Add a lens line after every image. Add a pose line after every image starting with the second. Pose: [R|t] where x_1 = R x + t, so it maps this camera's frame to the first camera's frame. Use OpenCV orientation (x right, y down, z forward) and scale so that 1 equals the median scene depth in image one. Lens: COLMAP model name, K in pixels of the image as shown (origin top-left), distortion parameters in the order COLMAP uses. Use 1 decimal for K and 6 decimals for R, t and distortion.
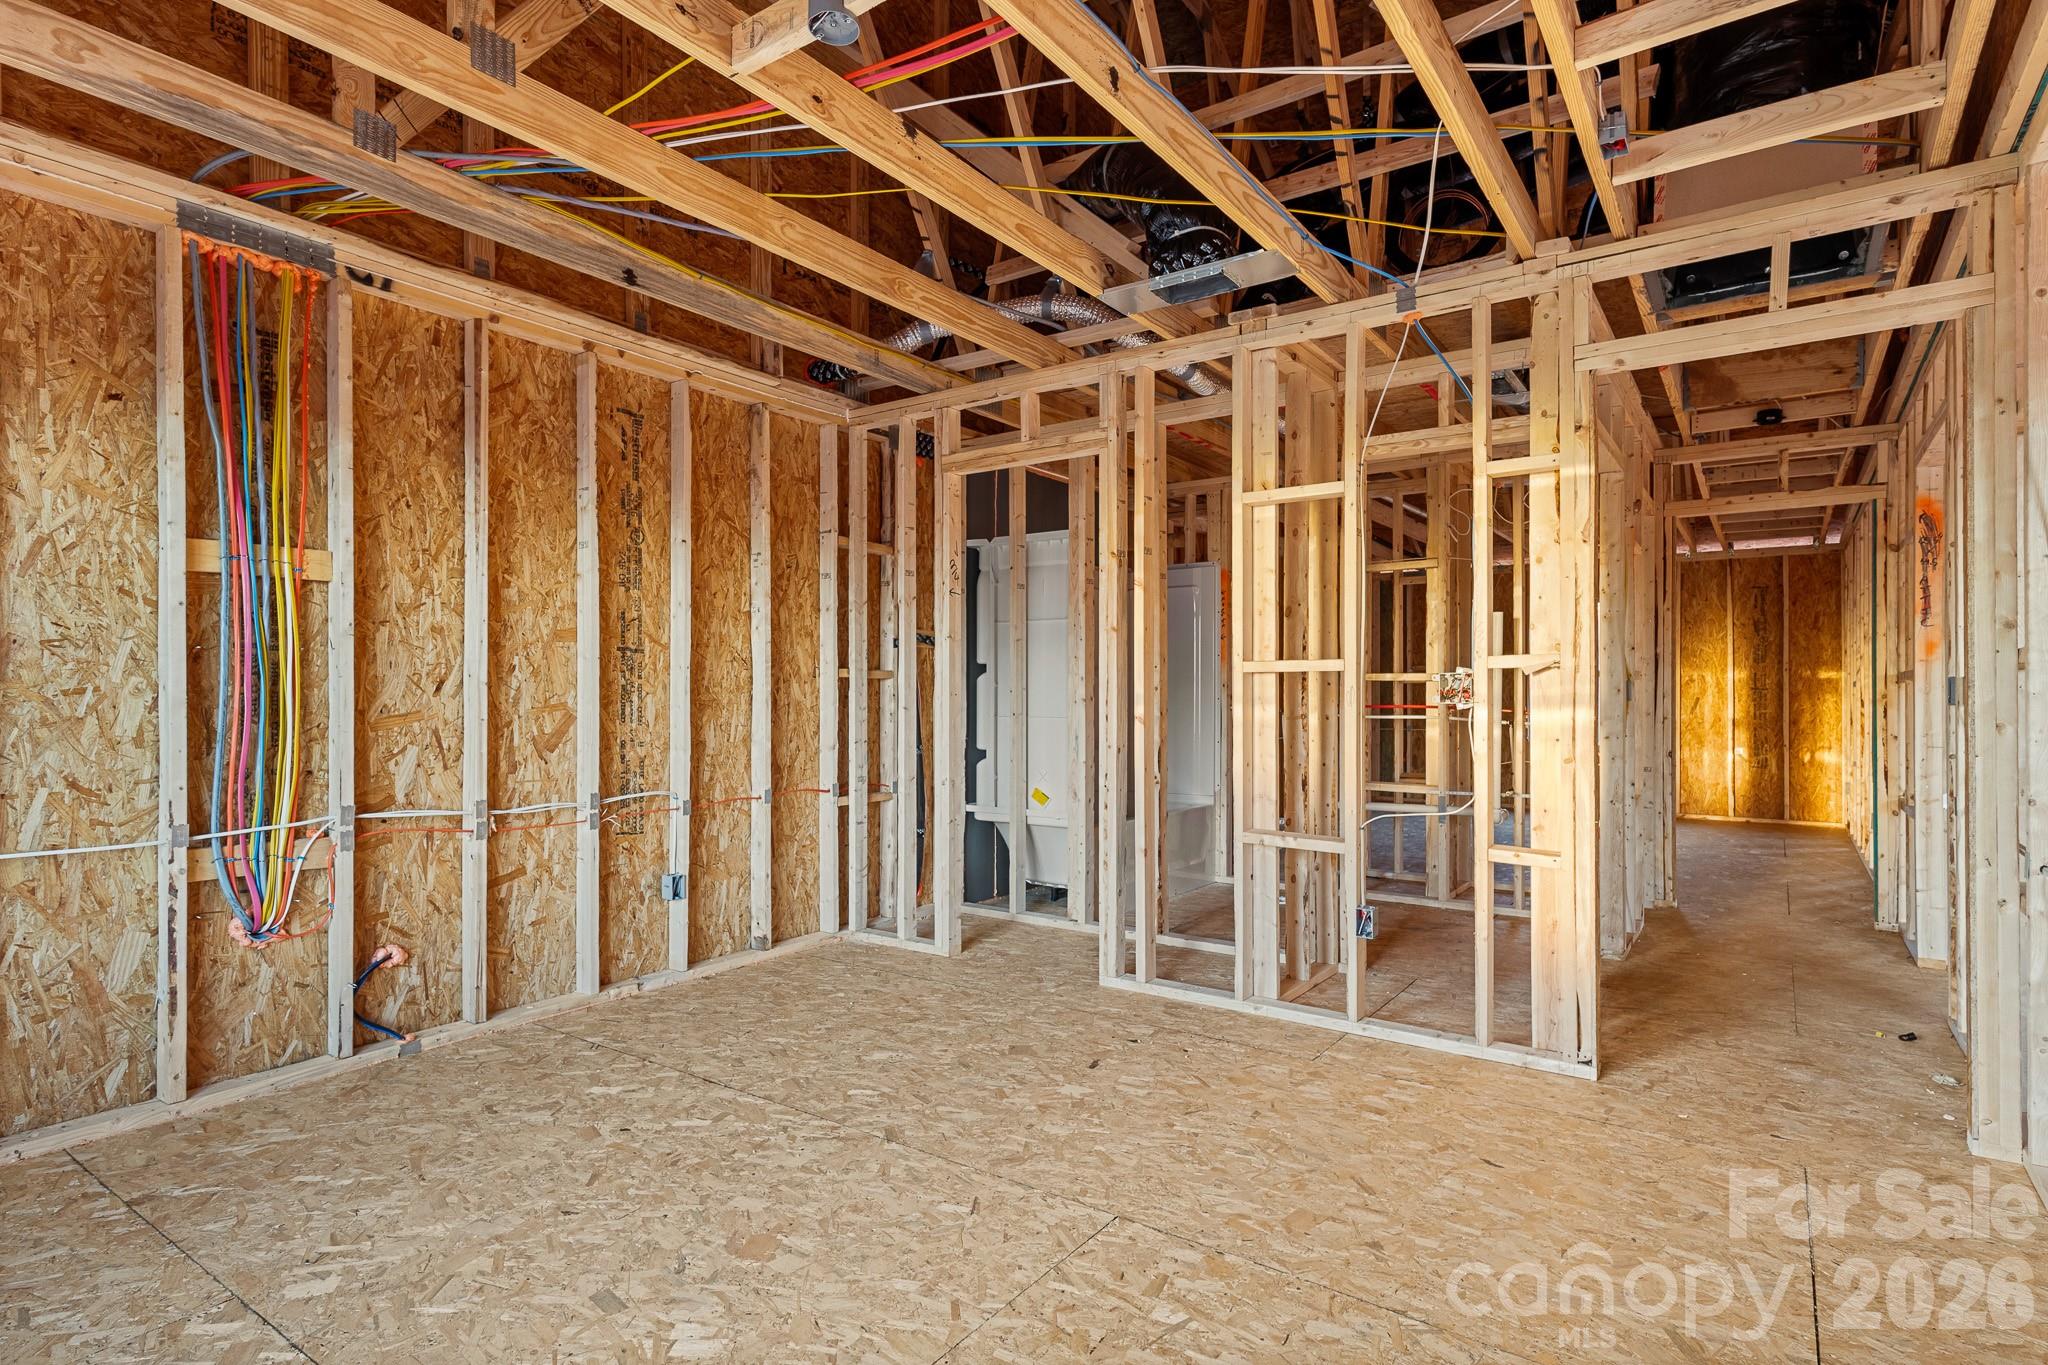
lens RADIAL K [[1071.6, 0, 1030.8], [0, 1071.6, 699.0], [0, 0, 1]] dist [0.005684, 0.002196]
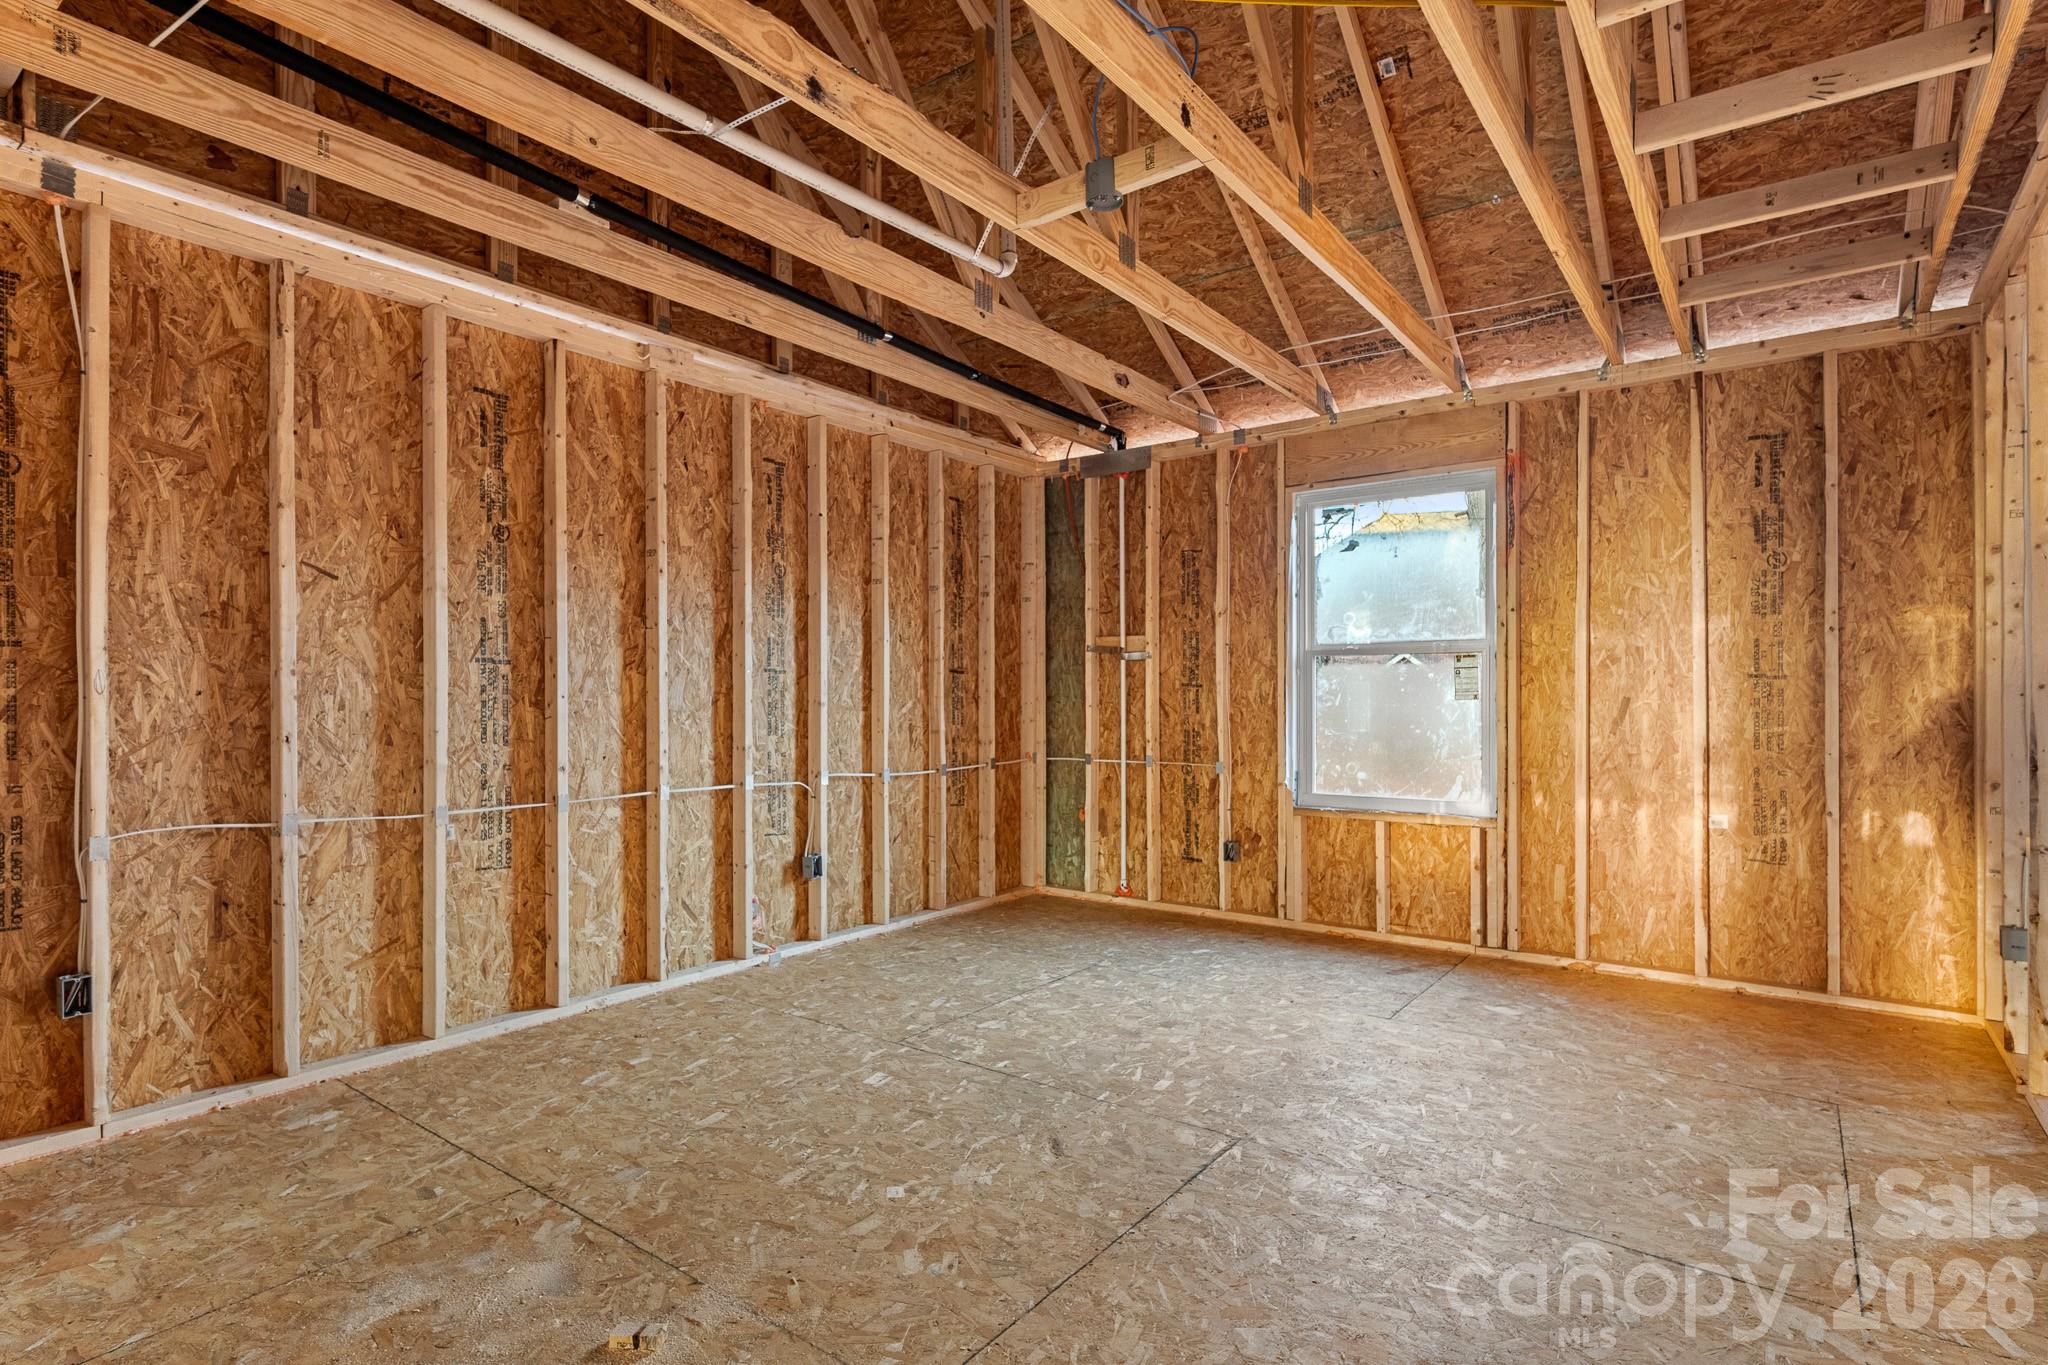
lens RADIAL K [[1005.6, 0, 1059.7], [0, 1005.6, 690.2], [0, 0, 1]] dist [0.006366, -0.002826]
pose [[0.999930, 0.001689, -0.011672, 0.999374], [-0.001710, 0.999997, -0.001822, -0.006949], [0.011669, 0.001842, 0.999930, 1.483733]]
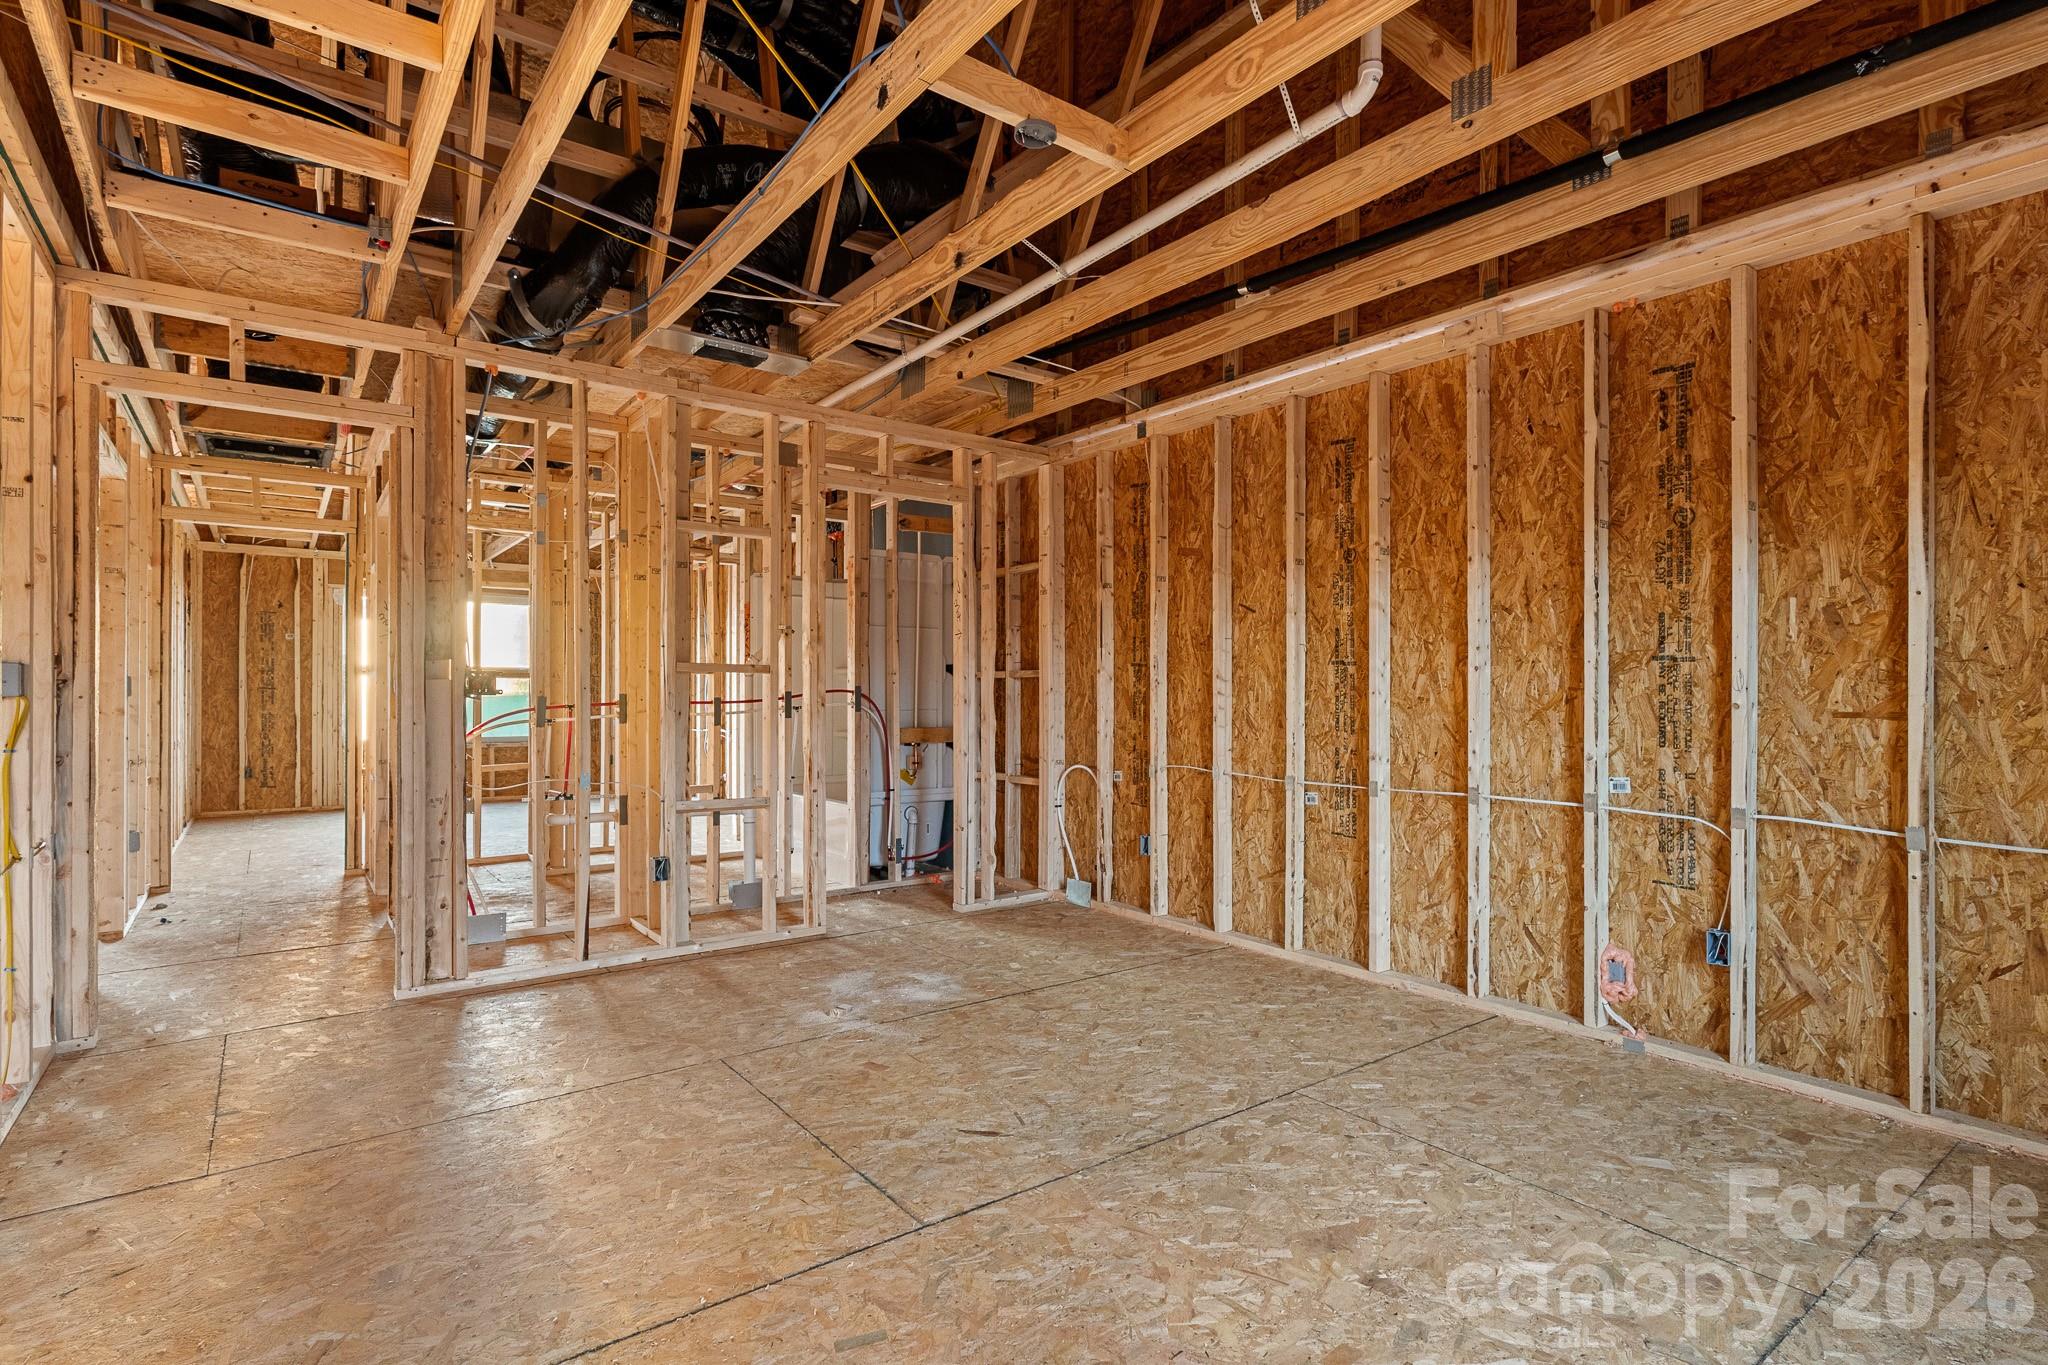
lens RADIAL K [[1005.6, 0, 1005.0], [0, 1005.6, 688.7], [0, 0, 1]] dist [0.006366, -0.002826]
pose [[-0.316727, -0.001067, -0.948516, 2.374287], [0.000792, 0.999999, -0.001389, -0.002745], [0.948516, -0.001191, -0.316726, 3.439844]]
